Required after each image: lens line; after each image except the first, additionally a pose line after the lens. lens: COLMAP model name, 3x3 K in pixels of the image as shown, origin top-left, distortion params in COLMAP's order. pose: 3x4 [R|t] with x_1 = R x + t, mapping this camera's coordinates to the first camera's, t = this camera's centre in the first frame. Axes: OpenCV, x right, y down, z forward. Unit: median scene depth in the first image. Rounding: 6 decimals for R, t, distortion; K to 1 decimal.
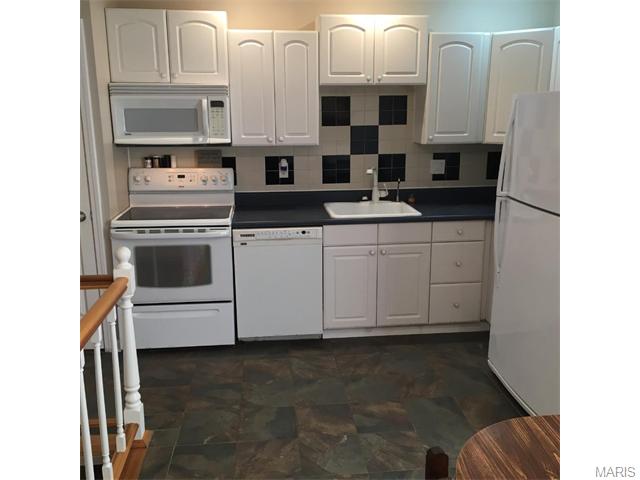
lens RADIAL K [[535.7, 0, 320.0], [0, 535.7, 240.0], [0, 0, 1]] dist [0.067156, -0.095383]
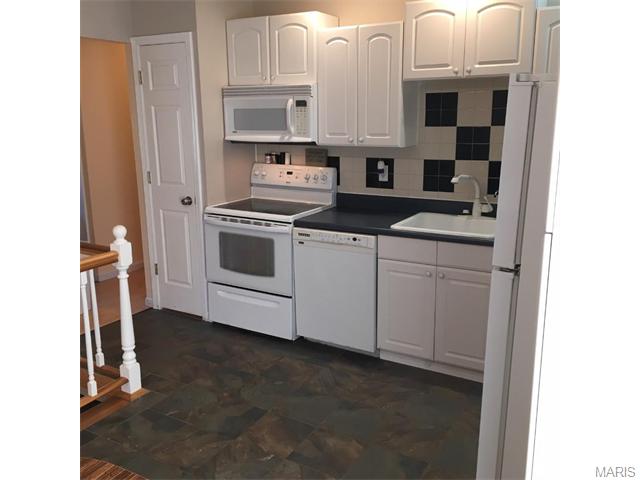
lens RADIAL K [[535.7, 0, 320.0], [0, 535.7, 240.0], [0, 0, 1]] dist [0.067156, -0.095383]
pose [[0.810433, 0.131960, -0.570776, 0.442108], [-0.134193, 0.990211, 0.038392, -0.039719], [0.570255, 0.045480, 0.820208, 0.193098]]
